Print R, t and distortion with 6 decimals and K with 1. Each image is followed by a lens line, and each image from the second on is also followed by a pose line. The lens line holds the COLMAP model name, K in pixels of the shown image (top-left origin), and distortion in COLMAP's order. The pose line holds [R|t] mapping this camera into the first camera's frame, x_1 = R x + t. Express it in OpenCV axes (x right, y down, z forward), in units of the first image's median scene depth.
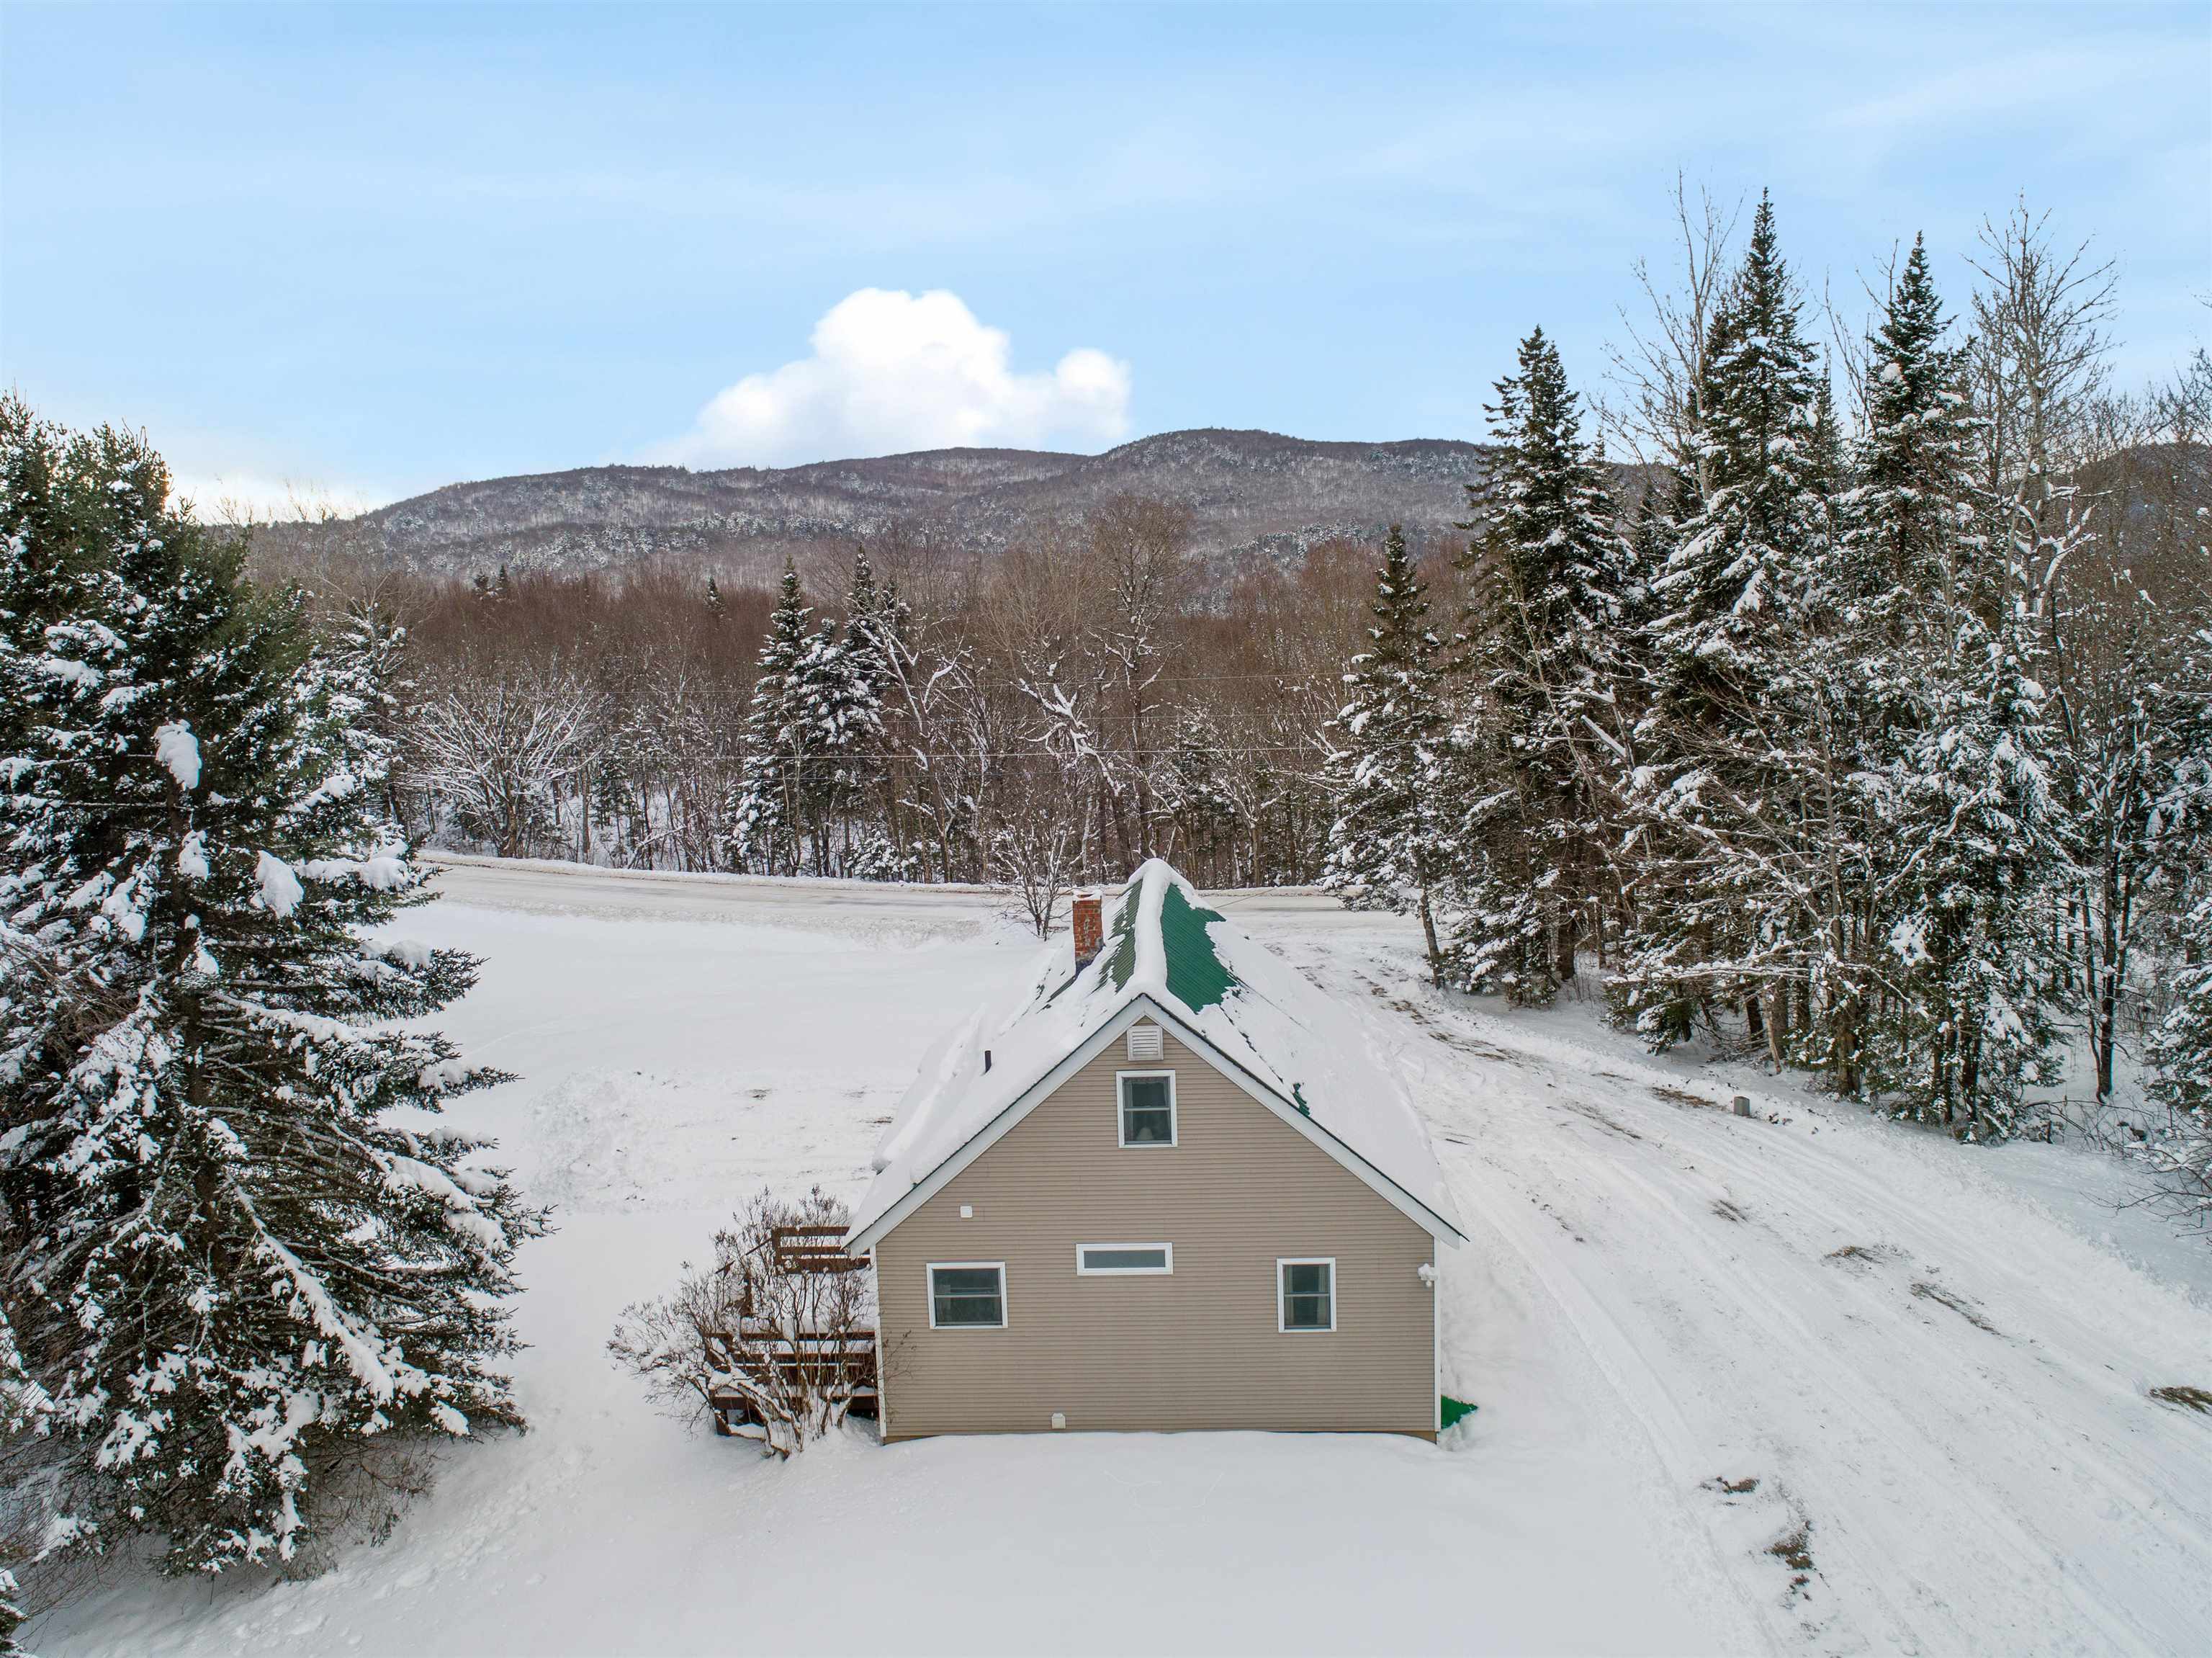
lens RADIAL K [[1742.5, 0, 1106.0], [0, 1742.5, 829.0], [0, 0, 1]] dist [-0.012624, -0.004311]
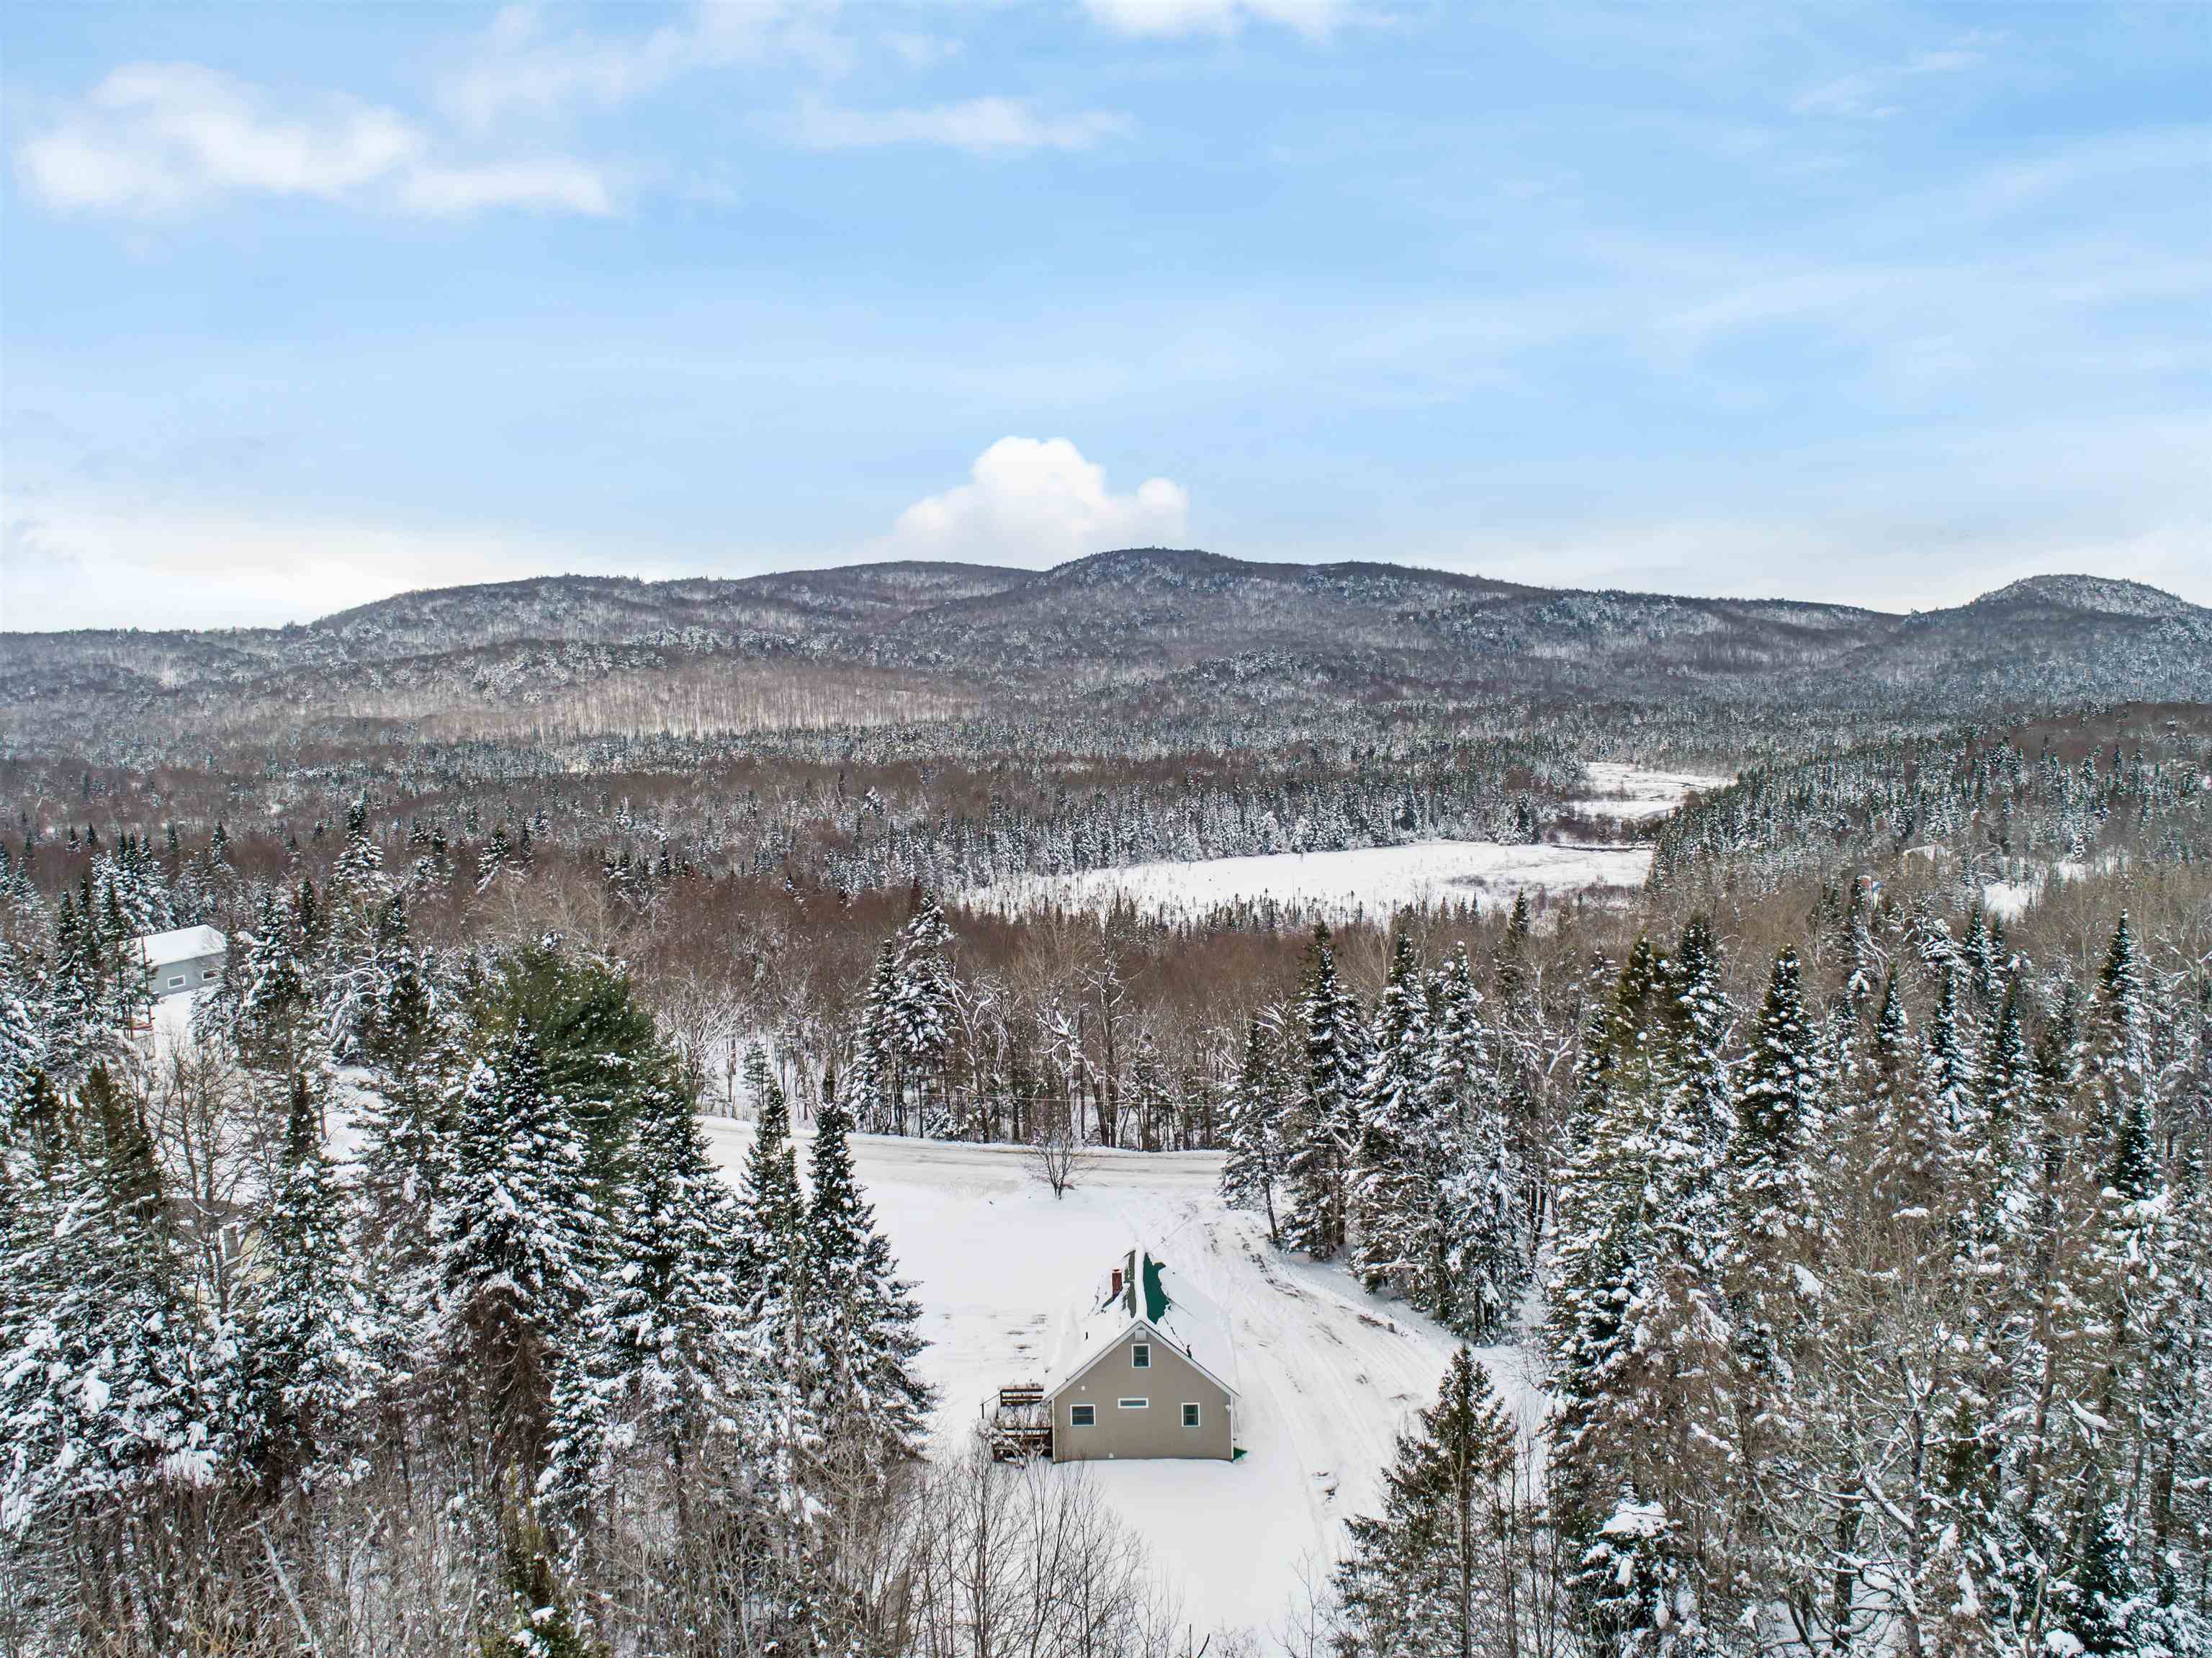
lens RADIAL K [[1742.5, 0, 1106.0], [0, 1742.5, 829.0], [0, 0, 1]] dist [-0.012624, -0.004311]
pose [[0.999360, 0.009277, 0.034560, -0.086109], [-0.007365, 0.998456, -0.055061, -0.338343], [-0.035018, 0.054771, 0.997885, -1.205185]]
